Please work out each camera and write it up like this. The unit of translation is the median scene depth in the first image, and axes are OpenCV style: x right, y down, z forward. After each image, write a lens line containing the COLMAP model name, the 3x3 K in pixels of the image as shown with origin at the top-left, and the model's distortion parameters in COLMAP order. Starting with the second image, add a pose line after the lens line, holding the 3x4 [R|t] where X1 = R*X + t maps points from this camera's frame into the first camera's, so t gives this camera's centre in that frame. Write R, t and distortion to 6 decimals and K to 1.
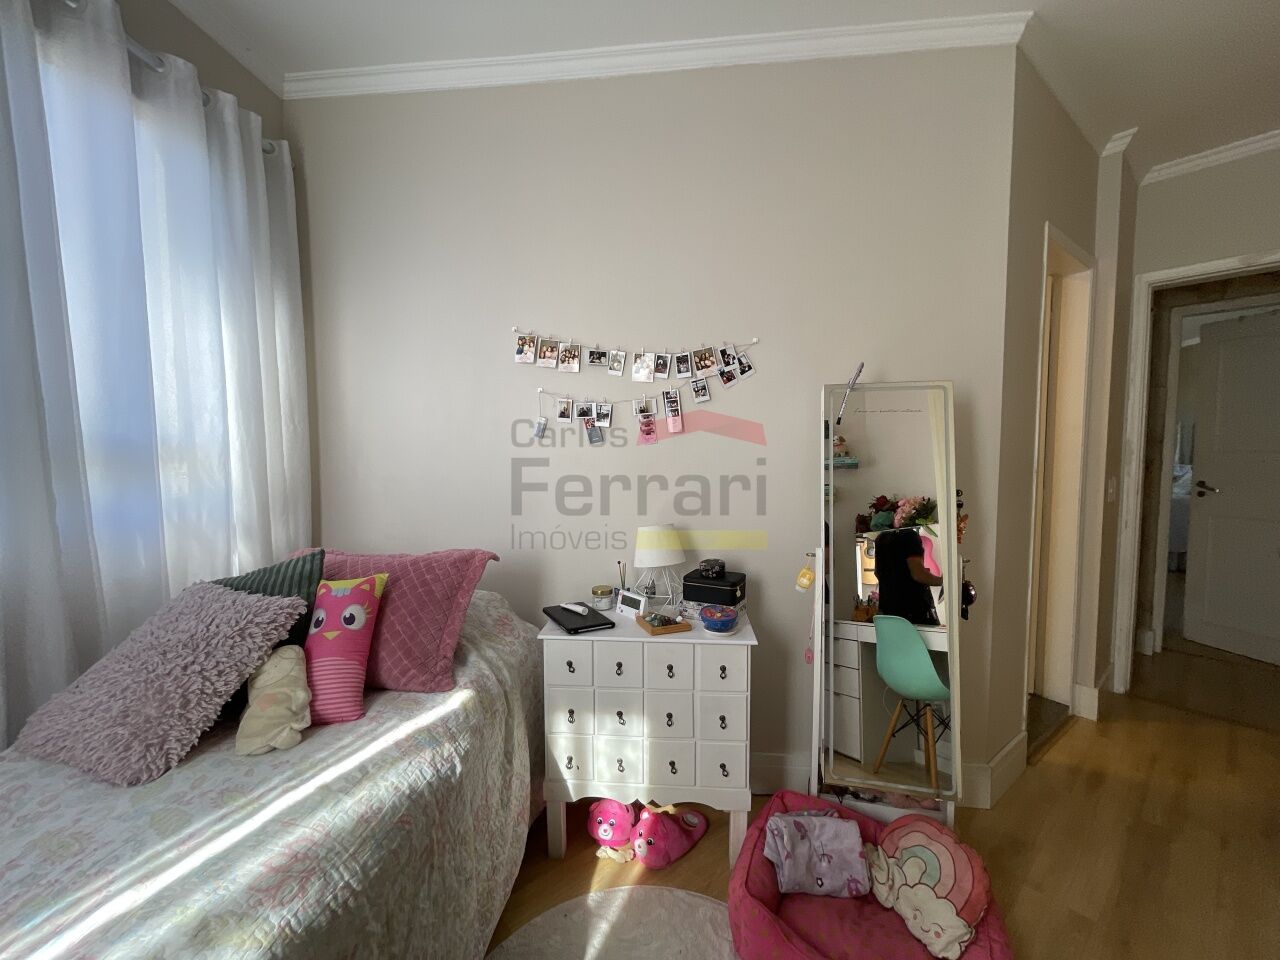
lens RADIAL K [[513.9, 0, 640.0], [0, 513.9, 480.0], [0, 0, 1]] dist [0.027254, -0.010711]
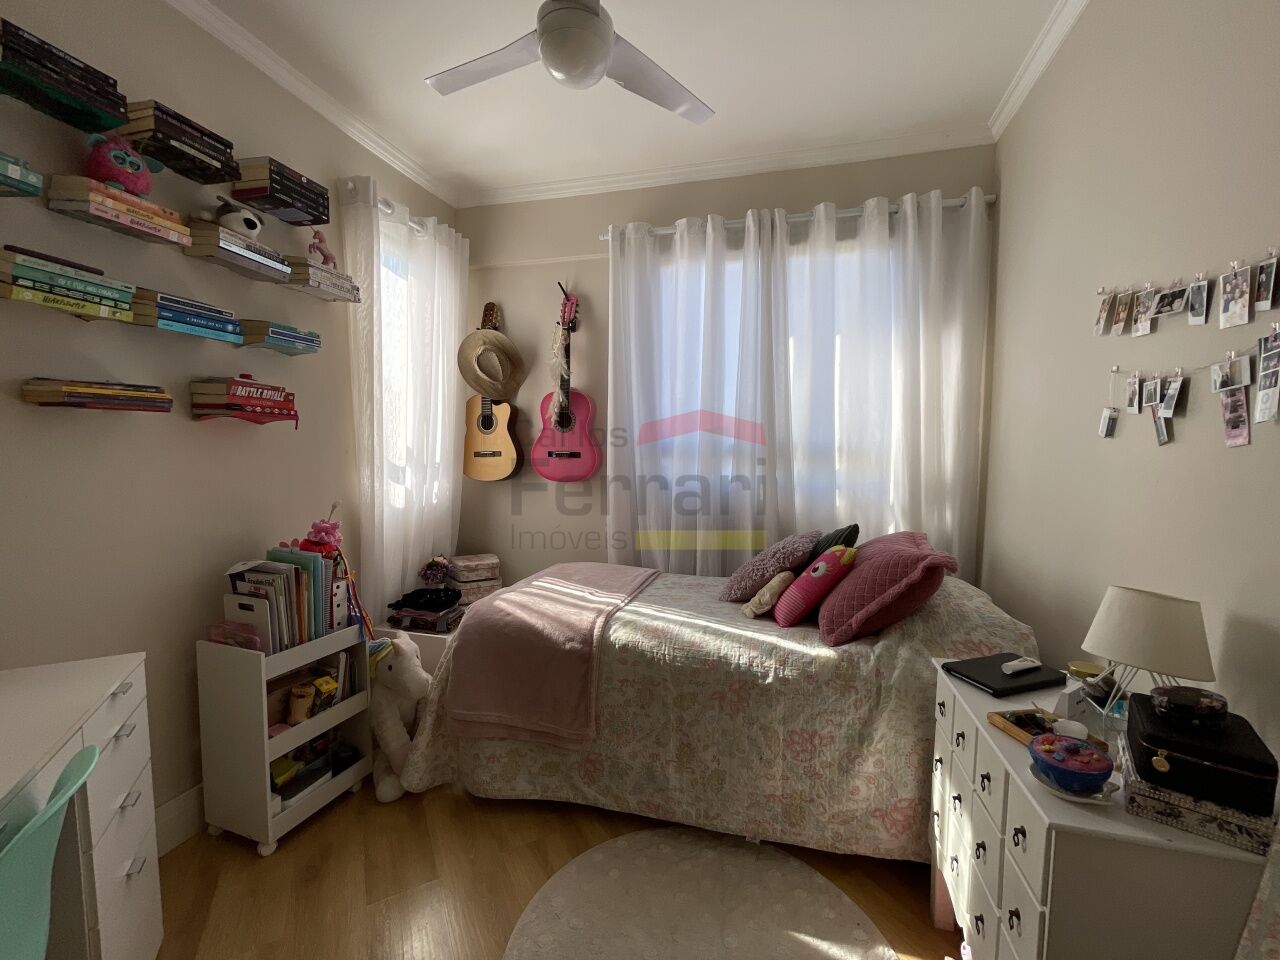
lens RADIAL K [[517.5, 0, 640.0], [0, 517.5, 480.0], [0, 0, 1]] dist [-0.001438, -0.000014]
pose [[-0.190433, 0.063678, -0.979633, 1.071711], [-0.056938, 0.995498, 0.075778, -0.072343], [0.980048, 0.070209, -0.185950, 0.885173]]
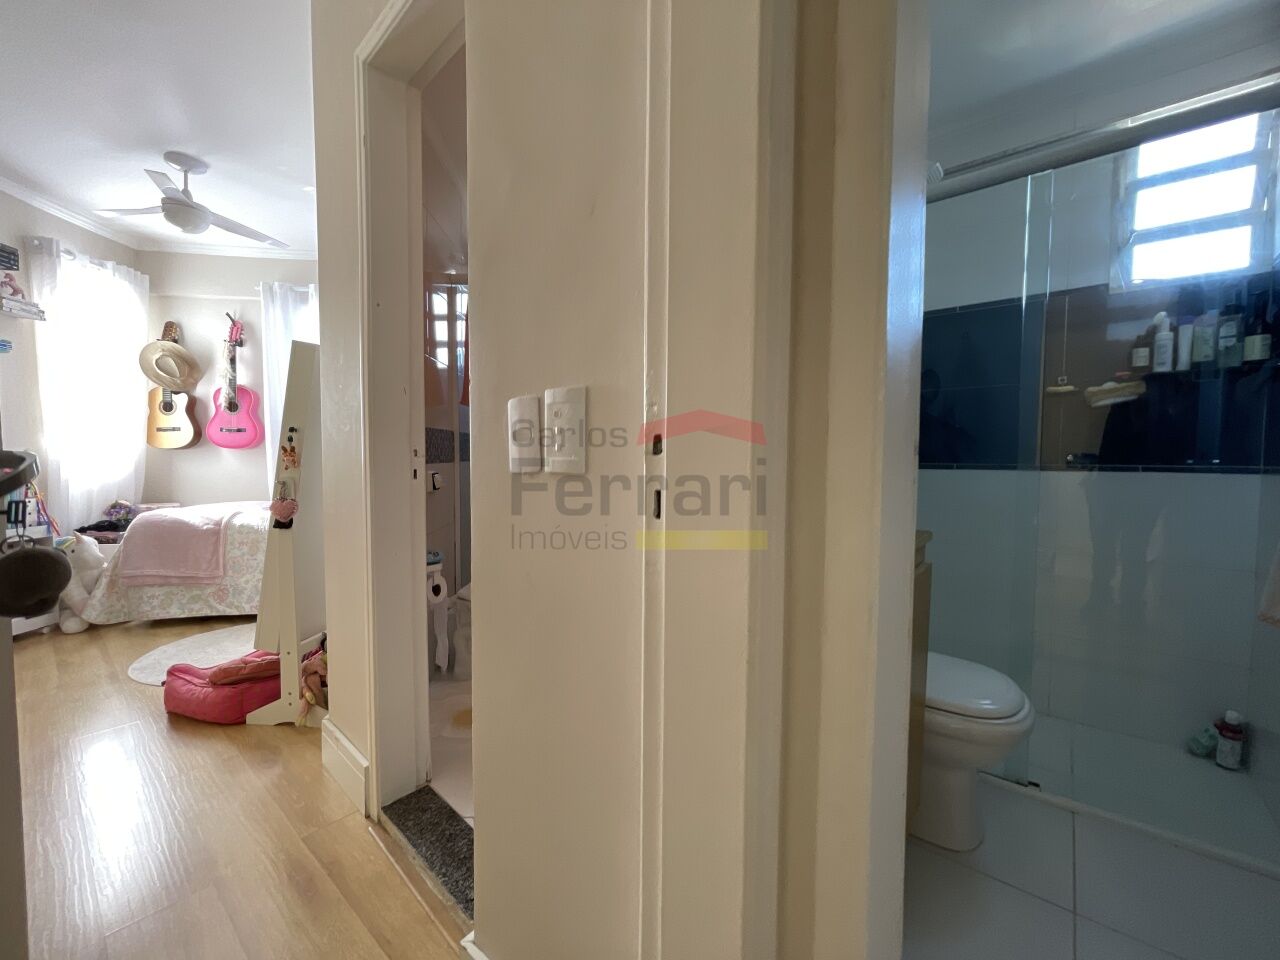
lens RADIAL K [[513.9, 0, 640.0], [0, 513.9, 480.0], [0, 0, 1]] dist [0.027254, -0.010711]
pose [[0.164815, 0.047476, -0.985181, 2.698945], [-0.054712, 0.997743, 0.038929, 0.057976], [0.984806, 0.047485, 0.167040, 2.196829]]
